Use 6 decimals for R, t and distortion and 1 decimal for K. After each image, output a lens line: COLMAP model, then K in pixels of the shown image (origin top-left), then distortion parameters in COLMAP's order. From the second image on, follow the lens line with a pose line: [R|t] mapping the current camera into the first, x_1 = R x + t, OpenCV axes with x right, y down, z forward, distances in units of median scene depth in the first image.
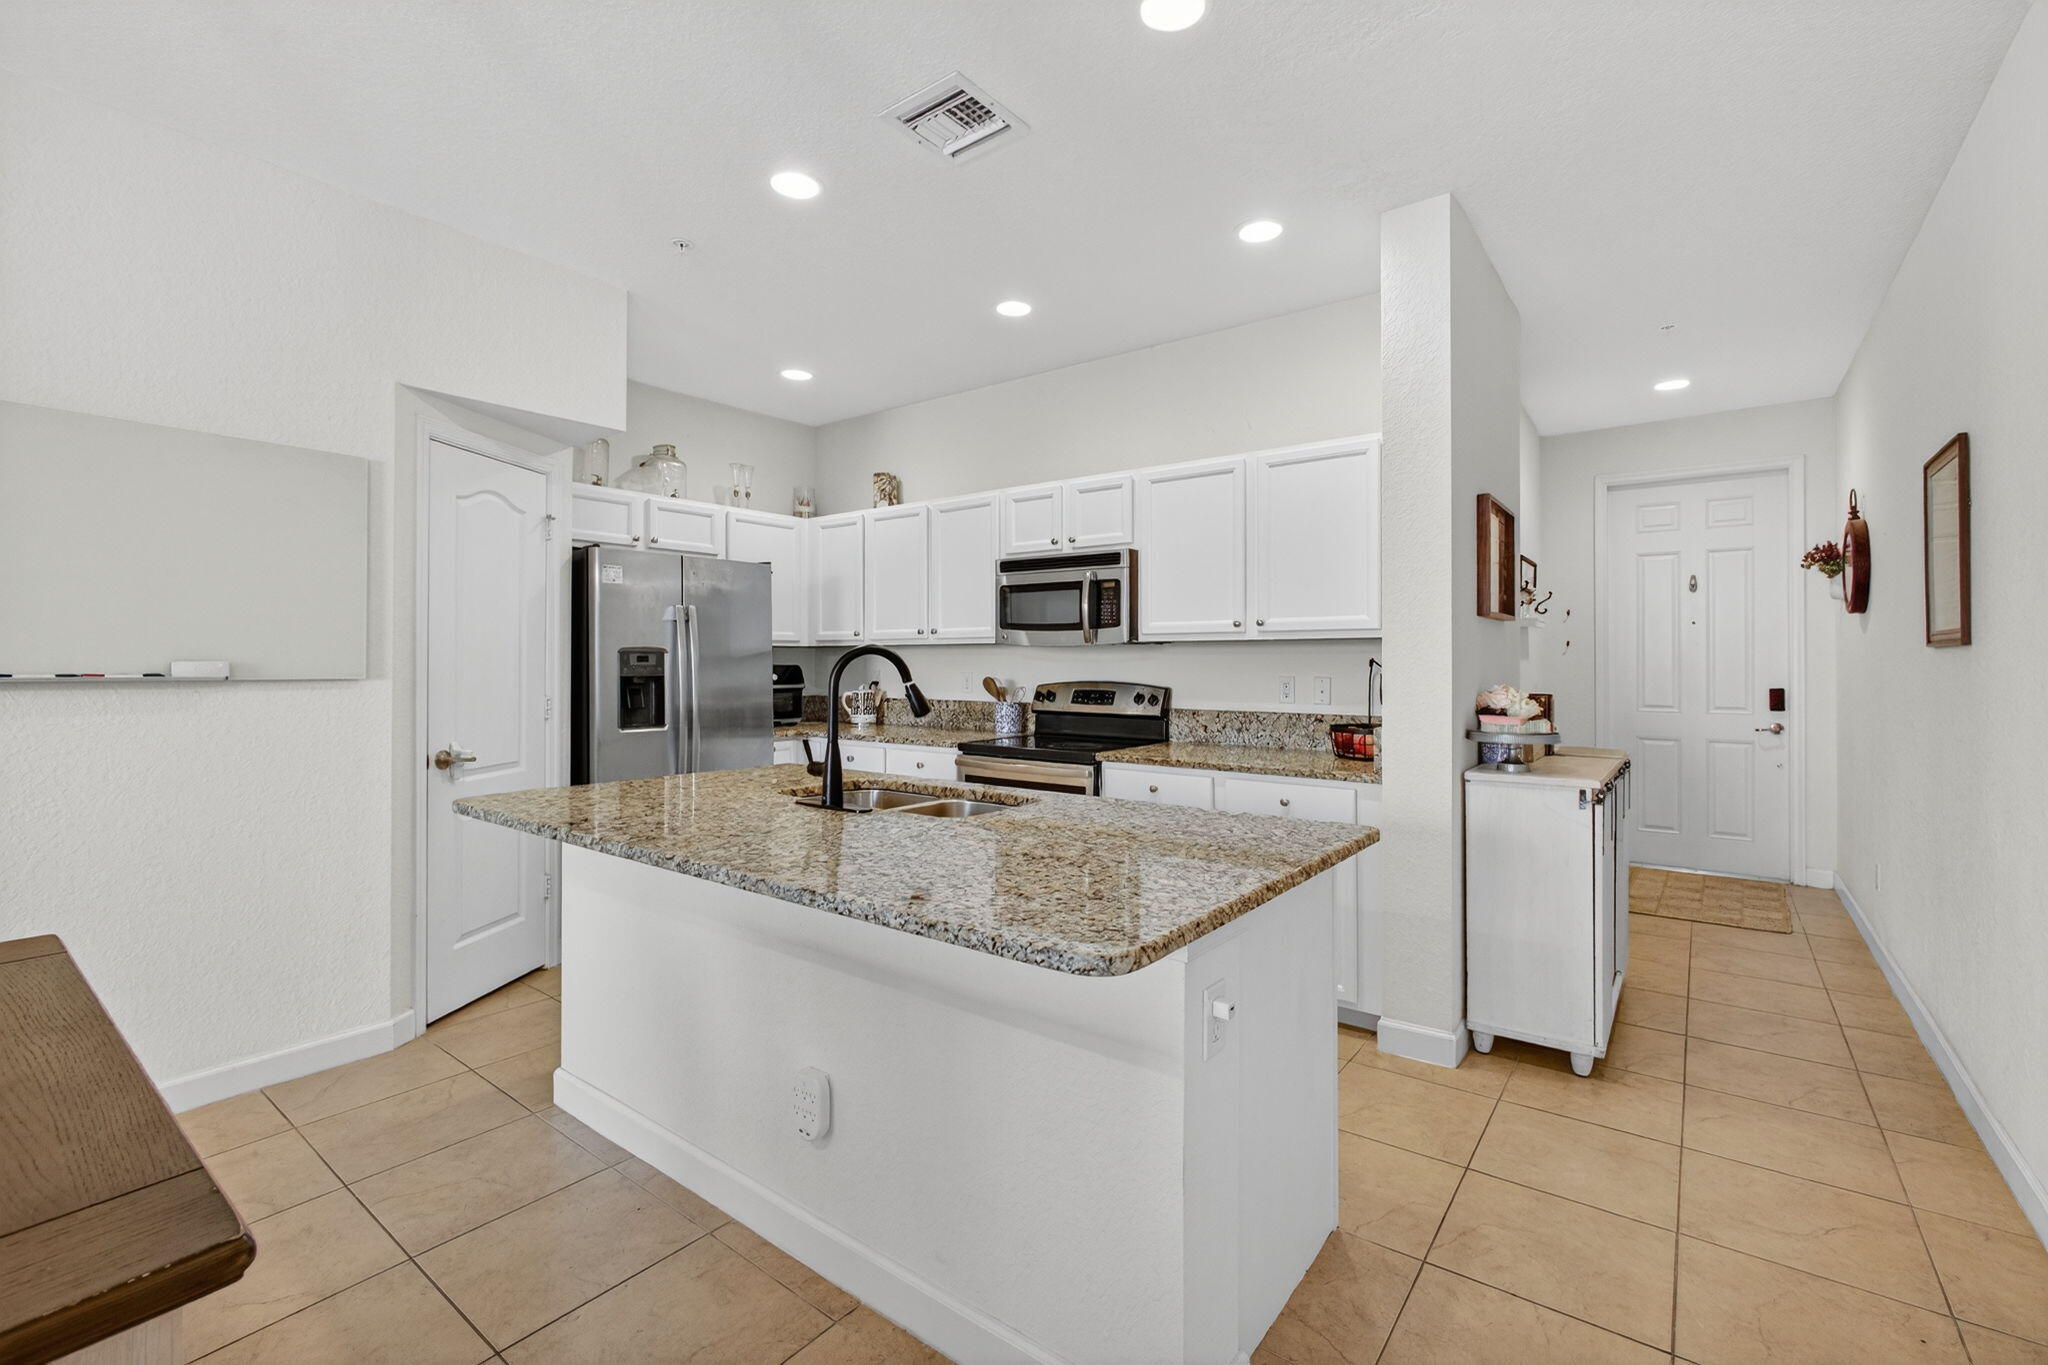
lens RADIAL K [[894.8, 0, 1020.9], [0, 894.8, 649.3], [0, 0, 1]] dist [-0.001289, 0.002346]
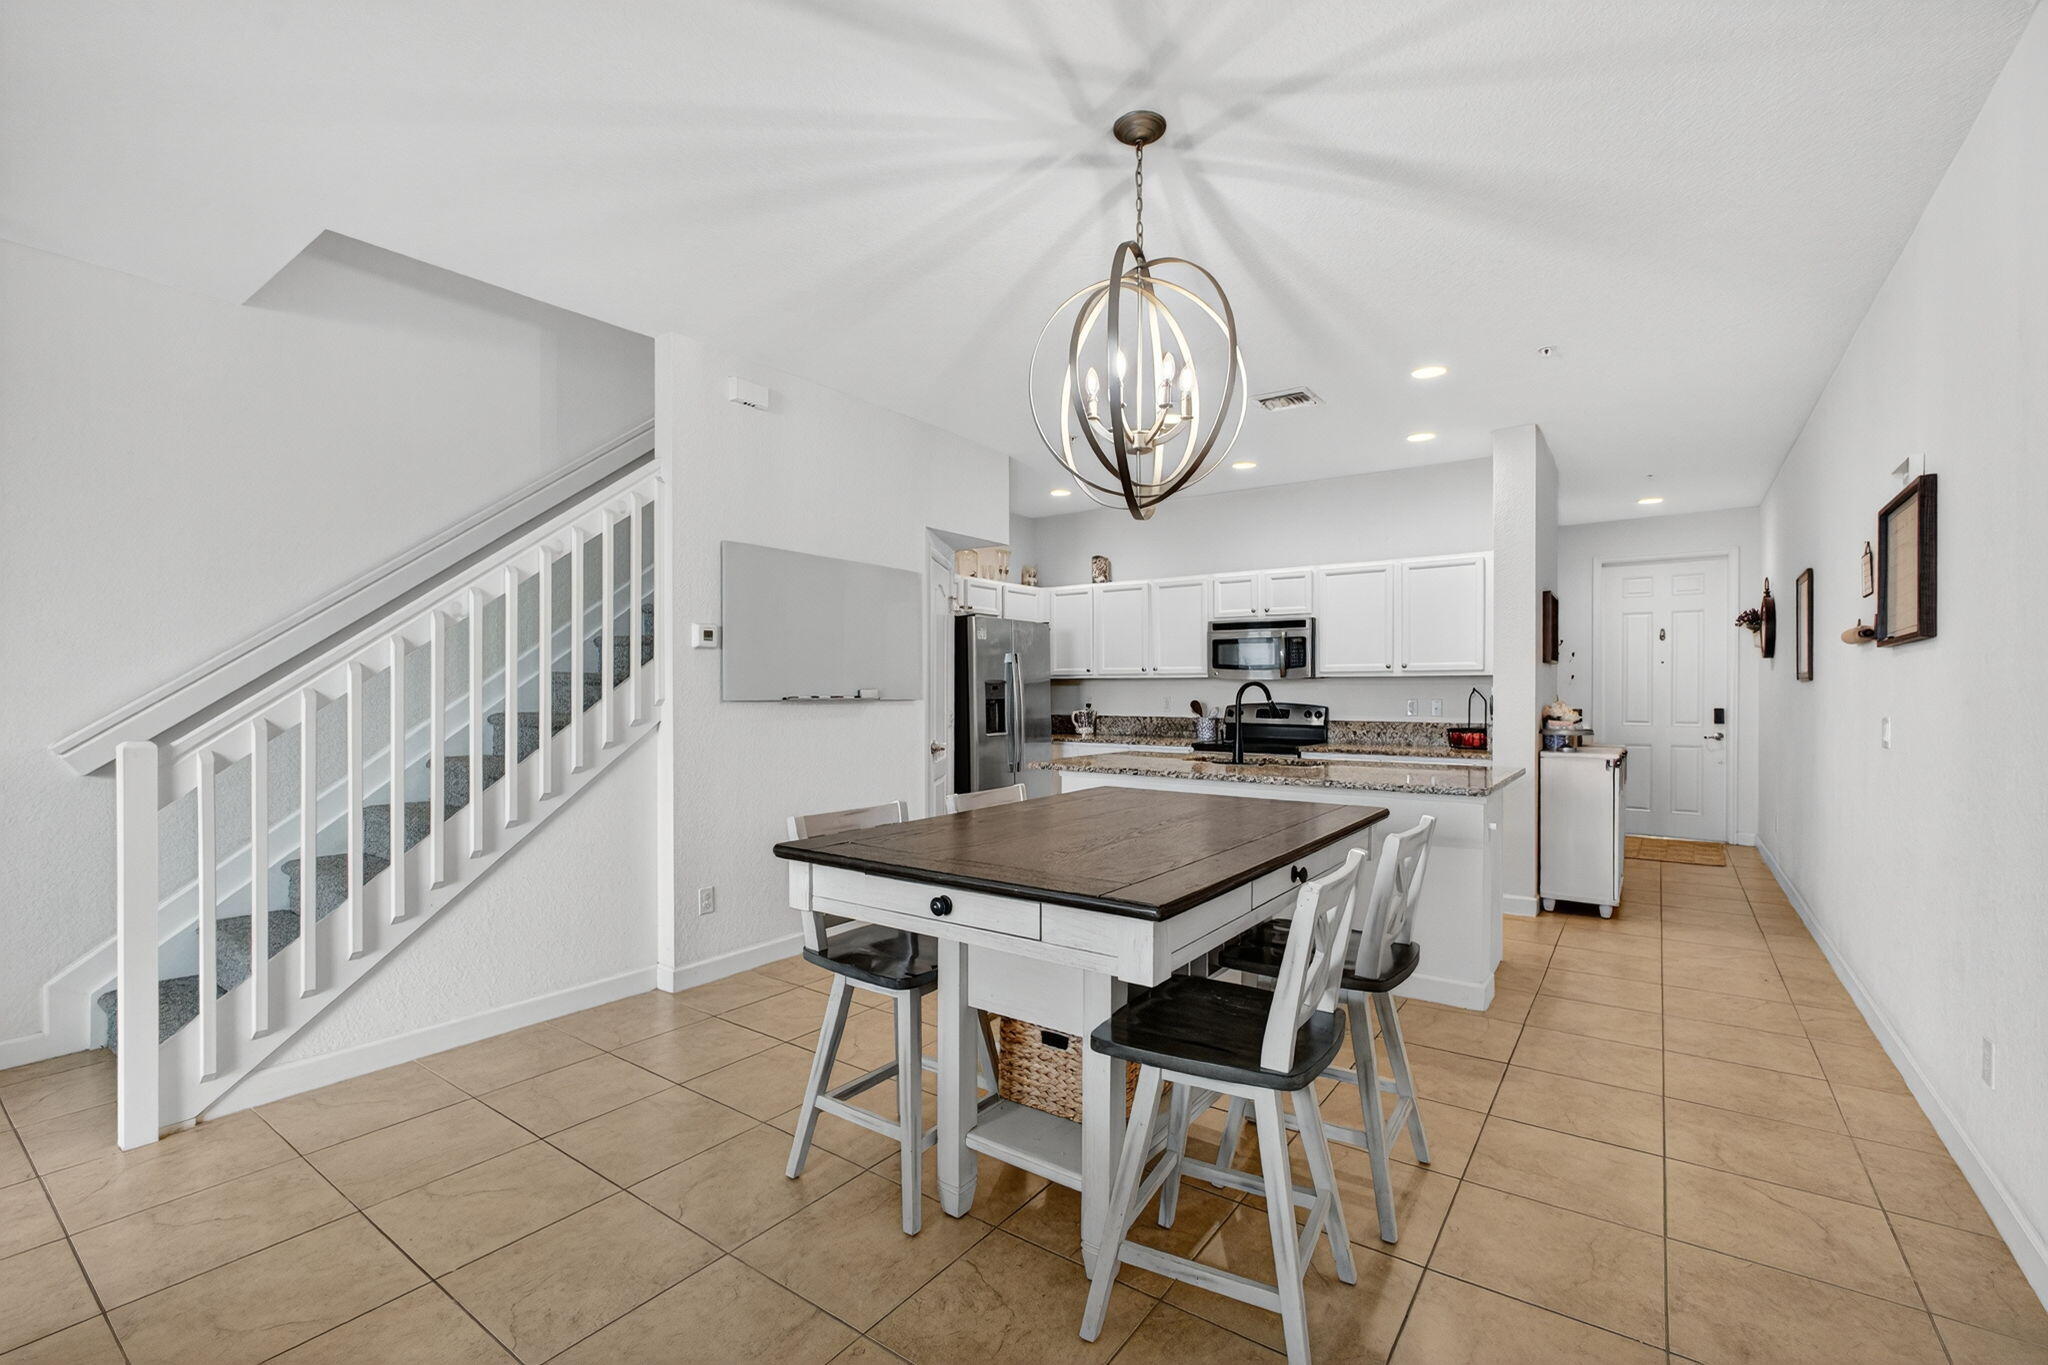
lens RADIAL K [[894.8, 0, 1013.3], [0, 894.8, 684.0], [0, 0, 1]] dist [-0.001289, 0.002346]
pose [[0.999694, 0.000237, 0.024735, -0.422474], [-0.000411, 0.999975, 0.007018, -0.006605], [-0.024733, -0.007026, 0.999669, -0.532660]]
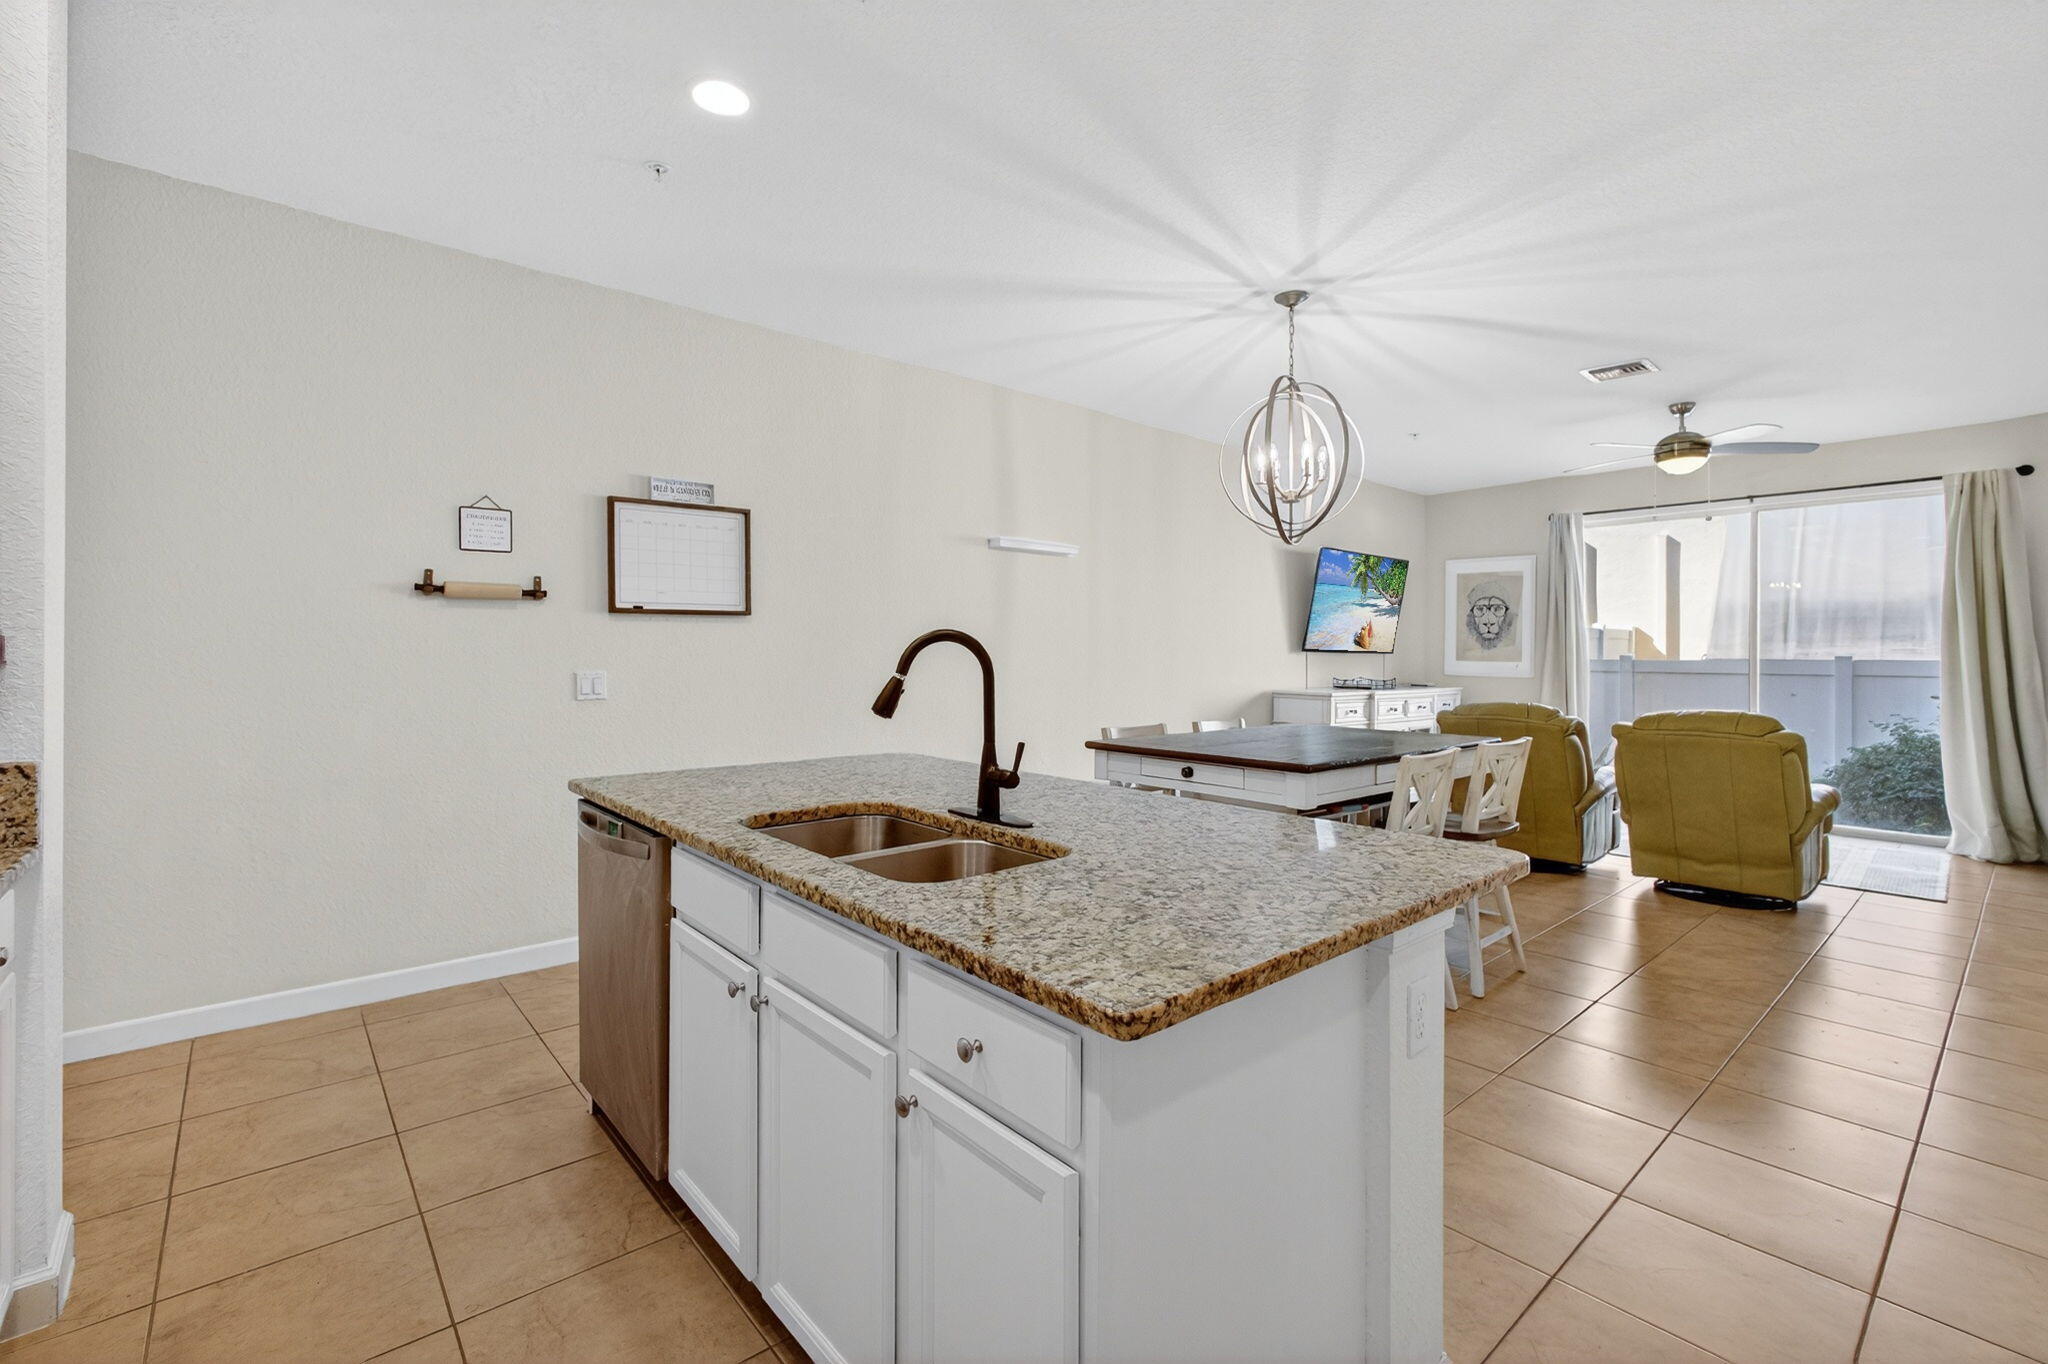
lens RADIAL K [[894.8, 0, 1027.5], [0, 894.8, 665.6], [0, 0, 1]] dist [-0.001289, 0.002346]
pose [[-0.981564, -0.005928, 0.191042, -0.231361], [-0.006068, 0.999982, -0.000147, 0.015559], [-0.191038, -0.001303, -0.981582, 1.054895]]
